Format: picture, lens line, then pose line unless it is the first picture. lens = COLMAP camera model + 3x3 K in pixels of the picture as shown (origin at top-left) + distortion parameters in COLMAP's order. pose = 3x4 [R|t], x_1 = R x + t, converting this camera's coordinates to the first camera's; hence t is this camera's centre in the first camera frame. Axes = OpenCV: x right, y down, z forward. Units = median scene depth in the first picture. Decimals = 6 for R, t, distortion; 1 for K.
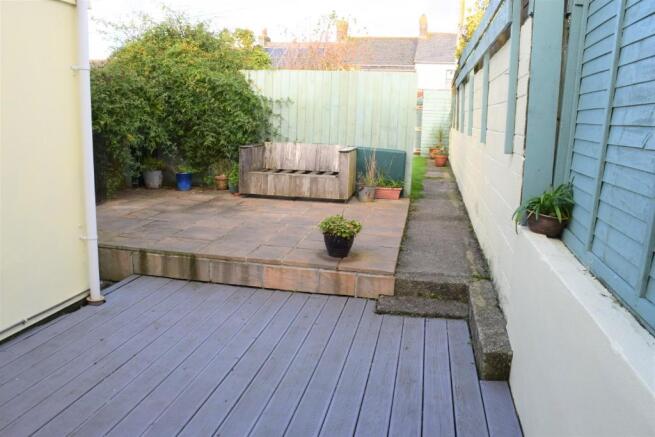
lens RADIAL K [[508.8, 0, 327.5], [0, 508.8, 218.5], [0, 0, 1]] dist [-0.078819, 0.001679]
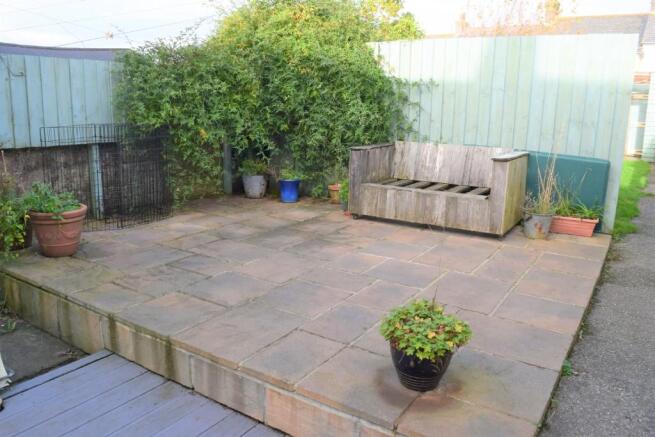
lens RADIAL K [[508.8, 0, 327.5], [0, 508.8, 218.5], [0, 0, 1]] dist [-0.078819, 0.001679]
pose [[0.925039, 0.069227, -0.373512, 0.068615], [-0.064207, 0.997601, 0.025880, -0.057667], [0.374407, 0.000042, 0.927264, 0.316919]]
